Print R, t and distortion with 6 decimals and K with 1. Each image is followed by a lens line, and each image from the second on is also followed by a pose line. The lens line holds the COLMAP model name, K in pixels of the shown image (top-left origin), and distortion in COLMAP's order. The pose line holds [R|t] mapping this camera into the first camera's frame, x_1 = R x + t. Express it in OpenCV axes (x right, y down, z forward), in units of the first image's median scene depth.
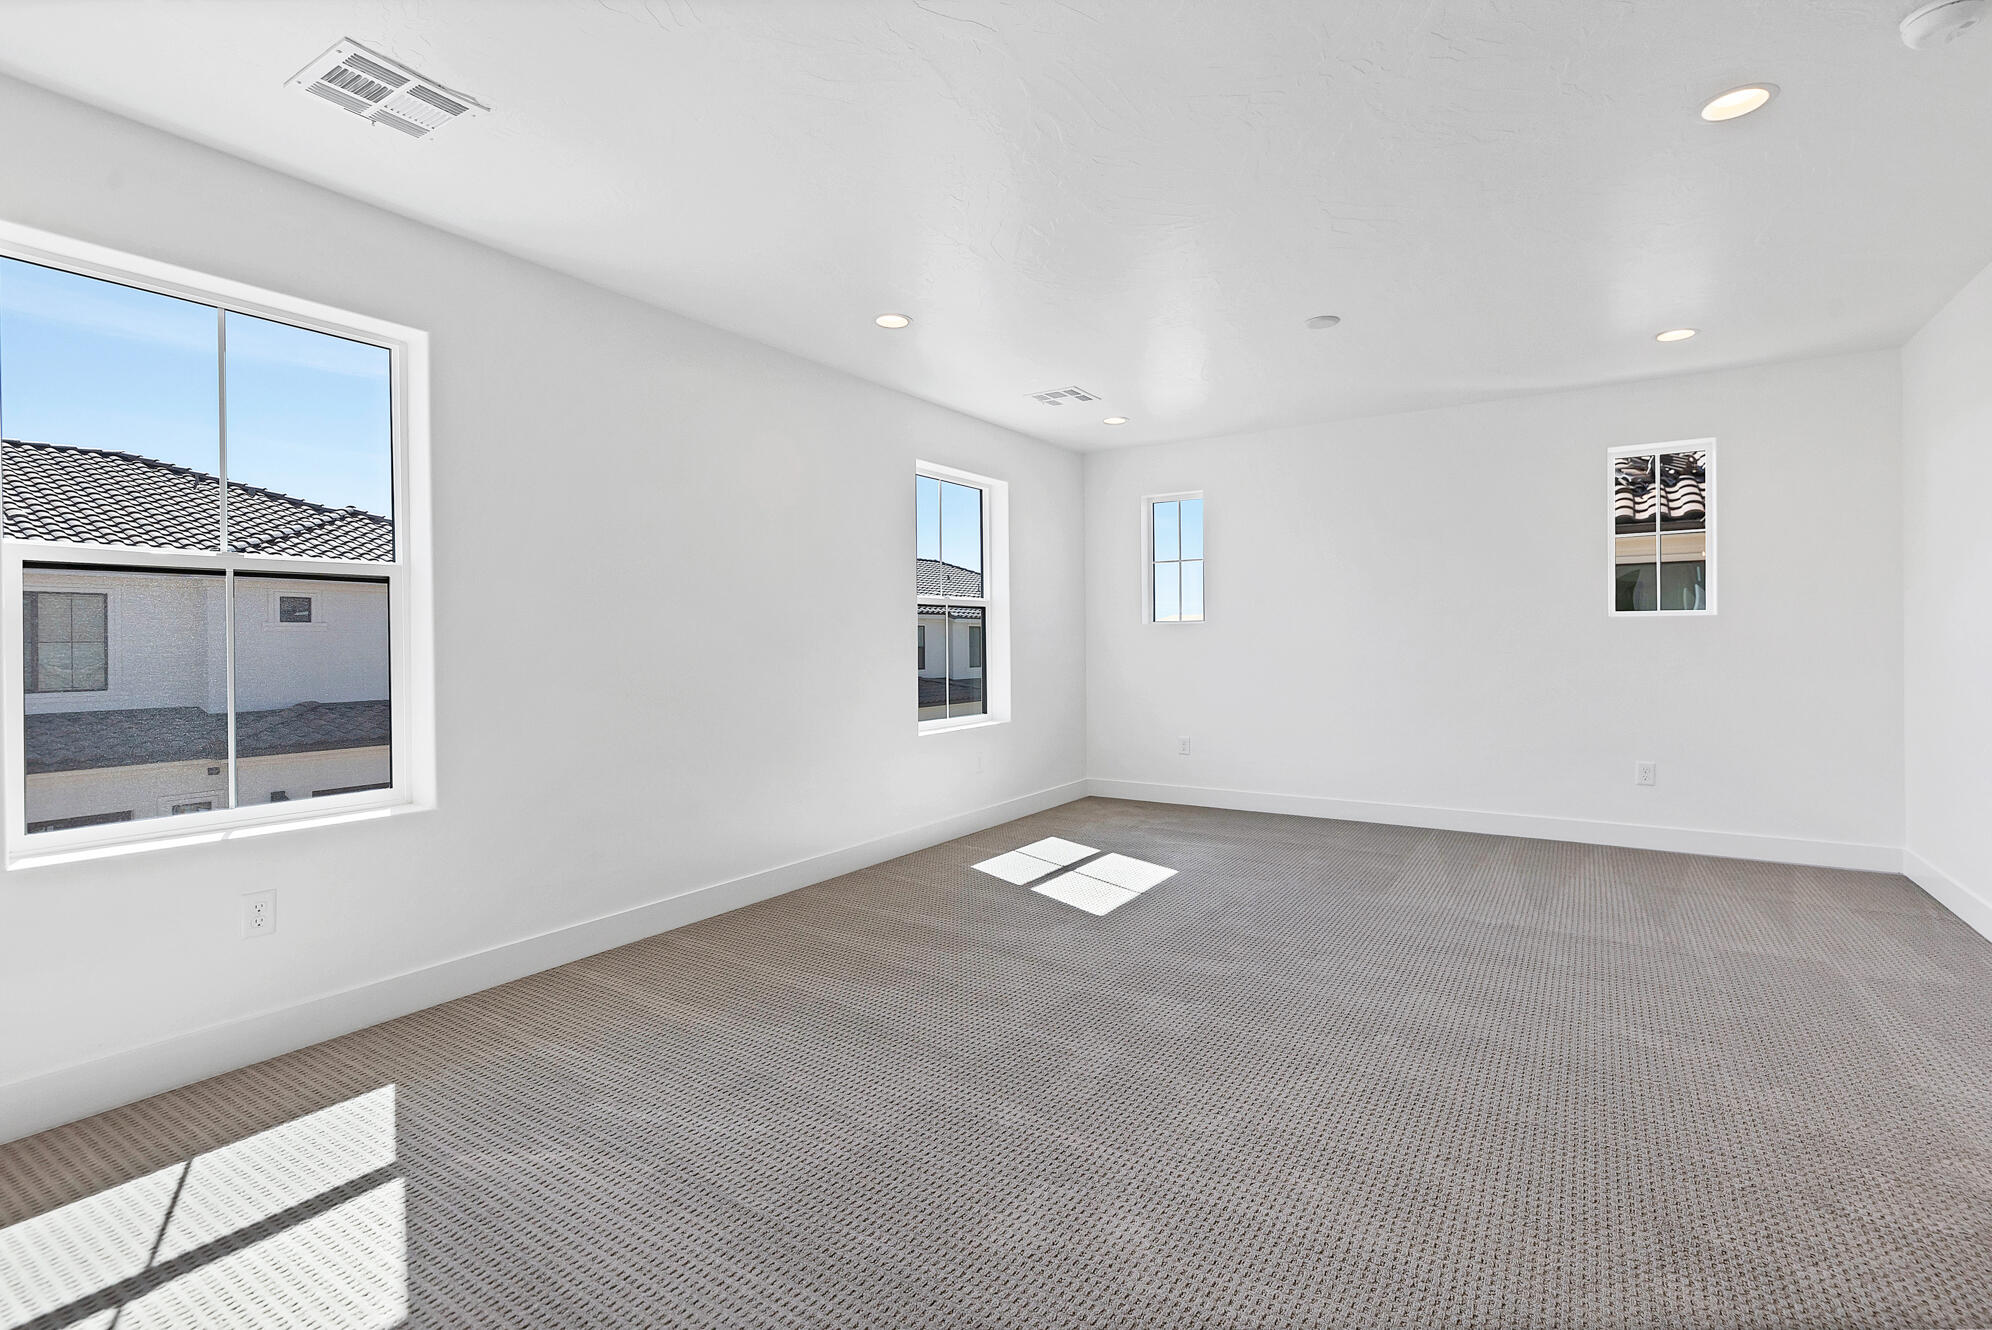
lens RADIAL K [[911.1, 0, 989.9], [0, 911.1, 658.0], [0, 0, 1]] dist [0.000318, -0.000340]
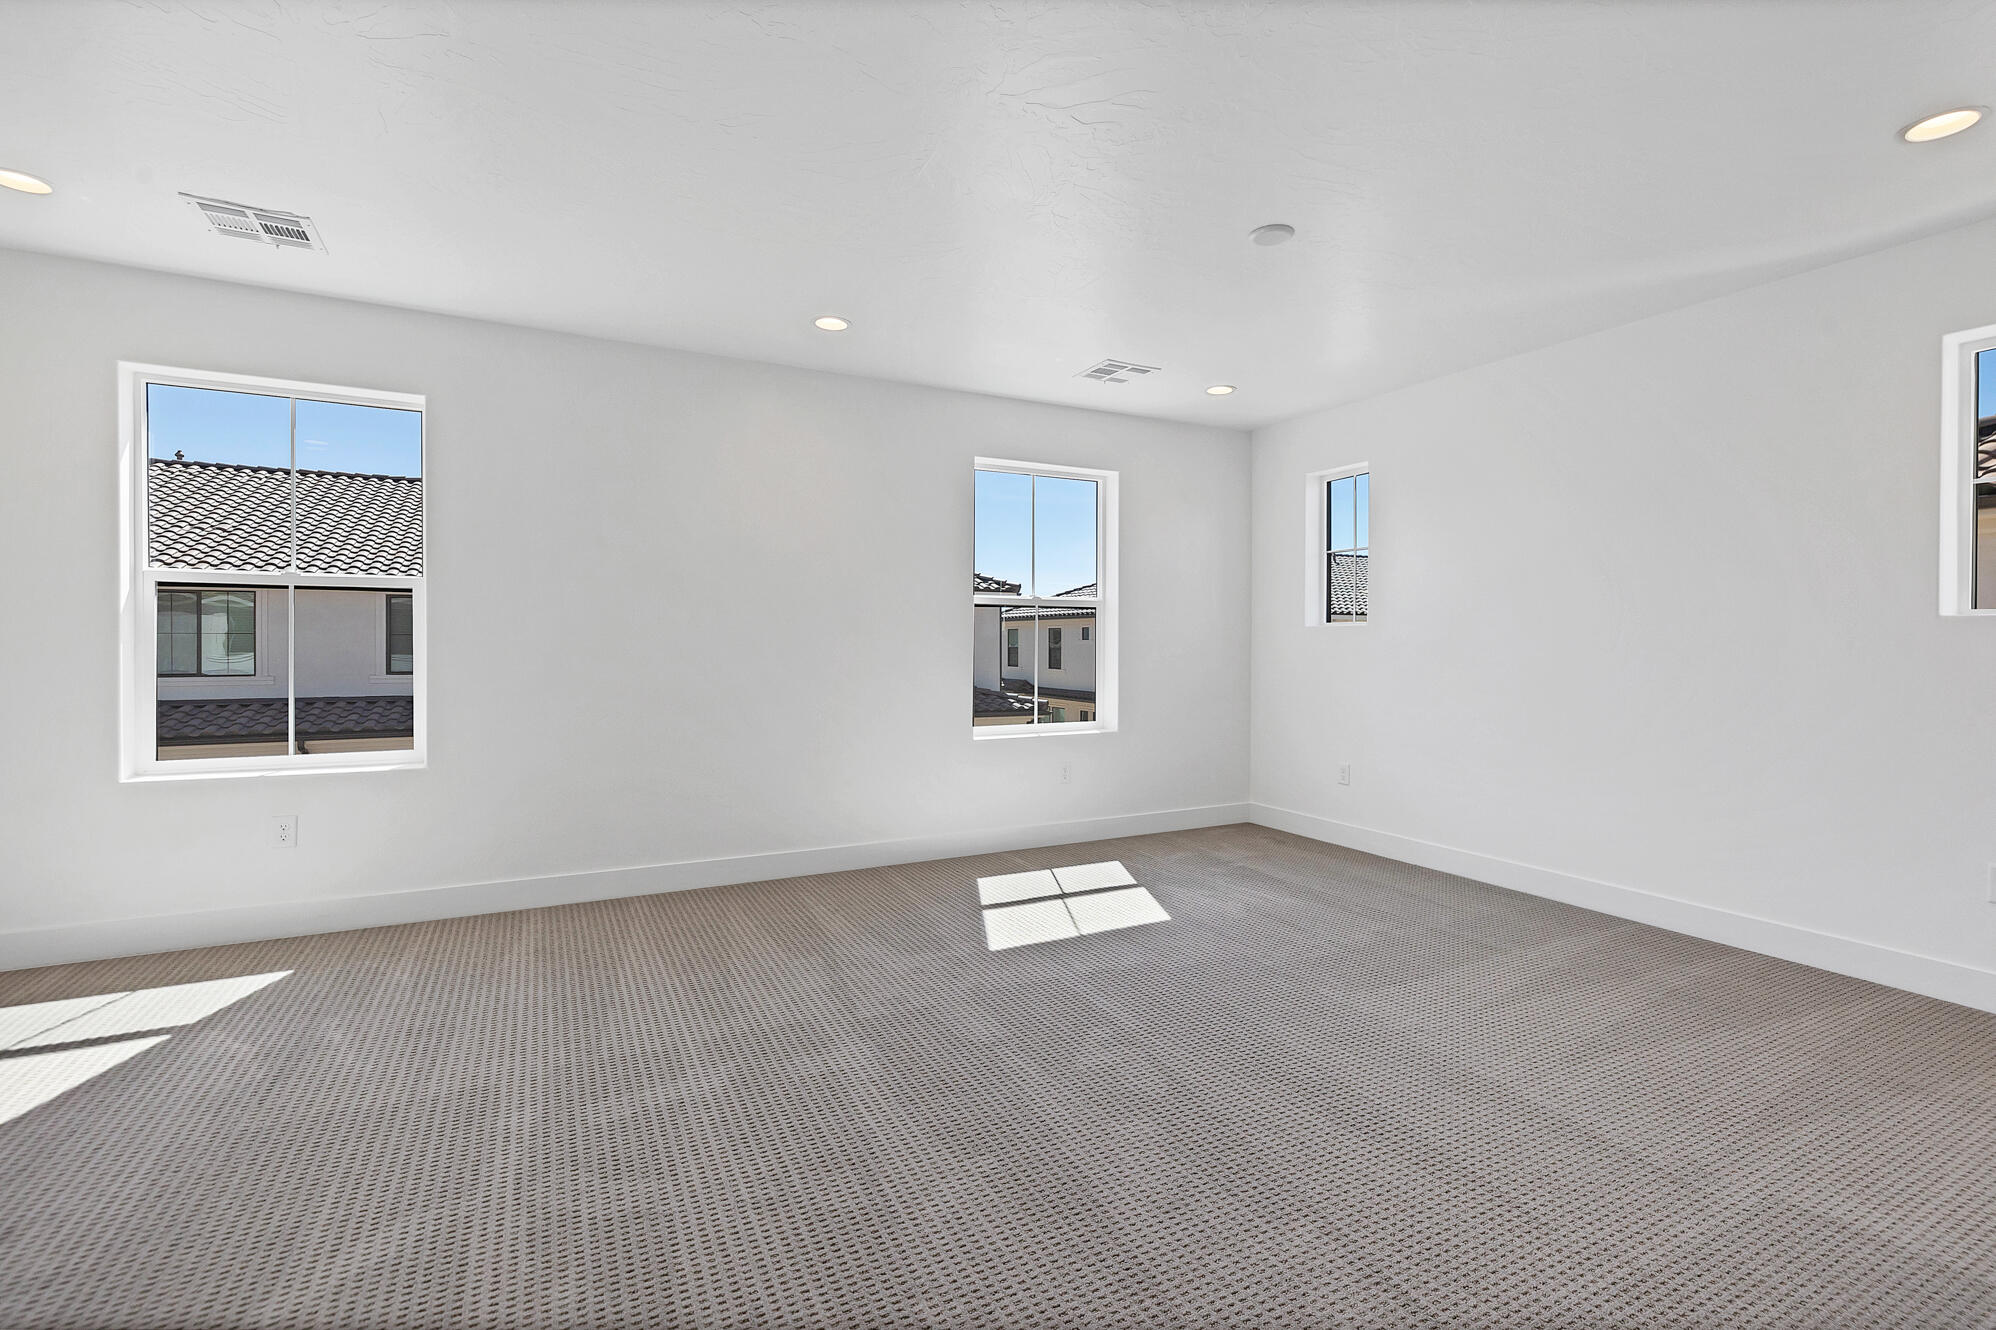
lens RADIAL K [[894.3, 0, 998.0], [0, 894.3, 665.0], [0, 0, 1]] dist [0.001642, 0.000568]
pose [[0.872203, 0.026619, -0.488420, 0.627895], [-0.022106, 0.999643, 0.015005, -0.014613], [0.488645, -0.002290, 0.872480, 0.263705]]
